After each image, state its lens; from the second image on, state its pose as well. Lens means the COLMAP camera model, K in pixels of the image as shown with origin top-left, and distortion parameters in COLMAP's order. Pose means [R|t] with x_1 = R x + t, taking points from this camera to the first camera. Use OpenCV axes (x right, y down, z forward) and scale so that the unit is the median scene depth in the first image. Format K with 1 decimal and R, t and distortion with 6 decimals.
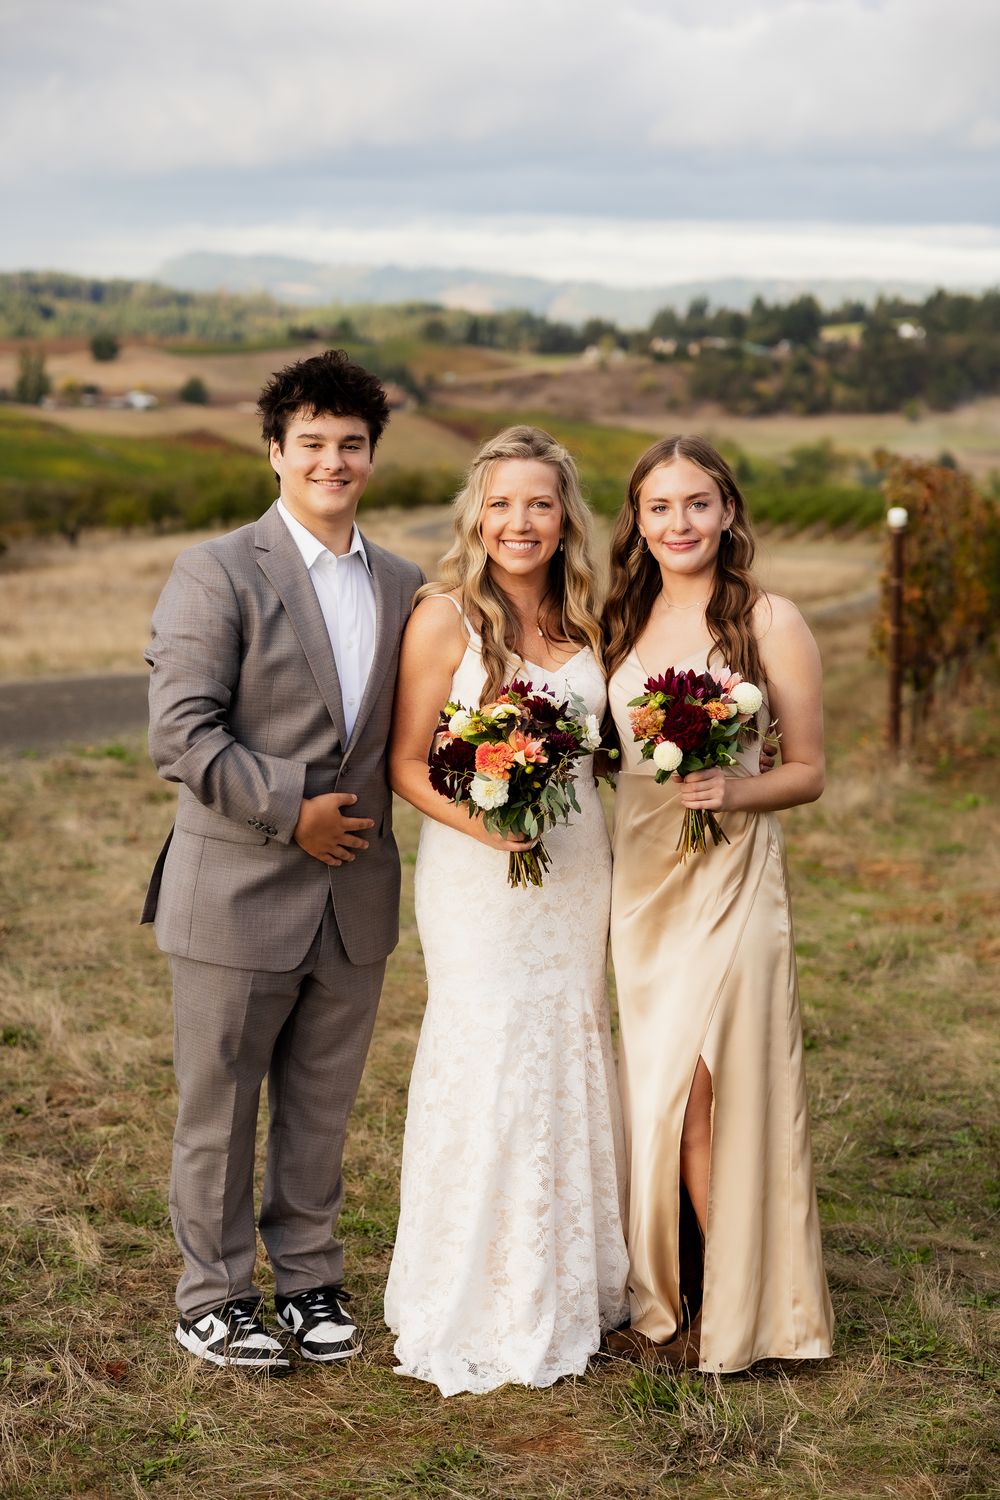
lens RADIAL K [[2533.7, 0, 500.0], [0, 2533.7, 750.0], [0, 0, 1]] dist [0.062097, -0.096371]
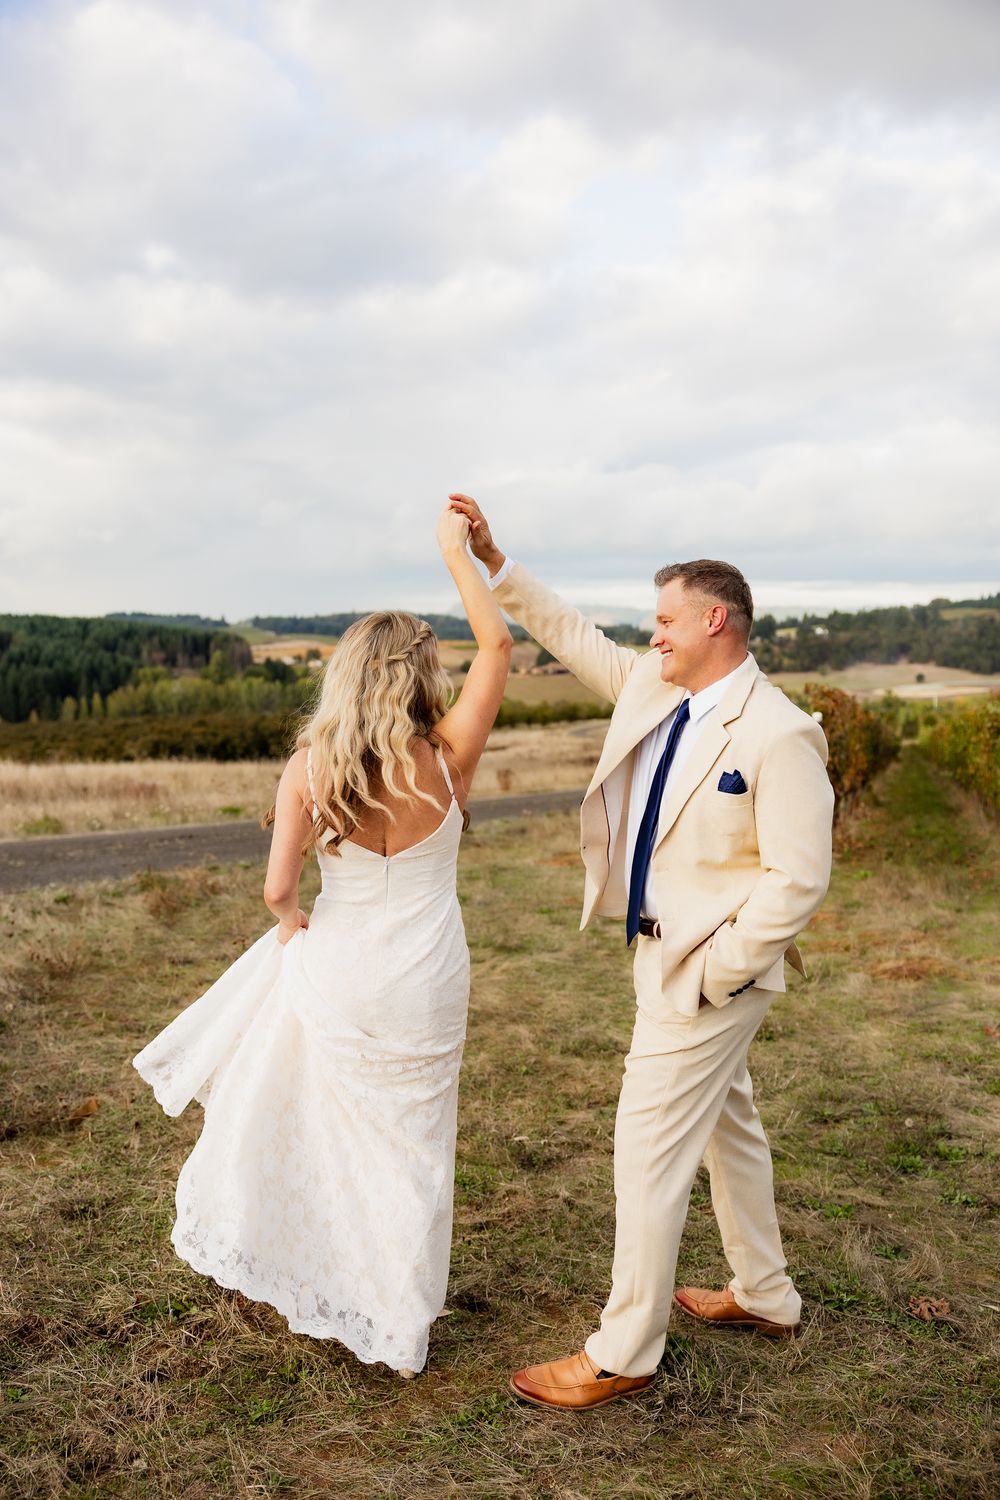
lens RADIAL K [[1234.7, 0, 500.0], [0, 1234.7, 750.0], [0, 0, 1]] dist [0.000944, 0.000747]
pose [[0.995269, -0.011321, -0.096498, 0.023941], [0.004264, 0.997321, -0.073026, -0.006843], [0.097066, 0.072269, 0.992651, 0.155843]]
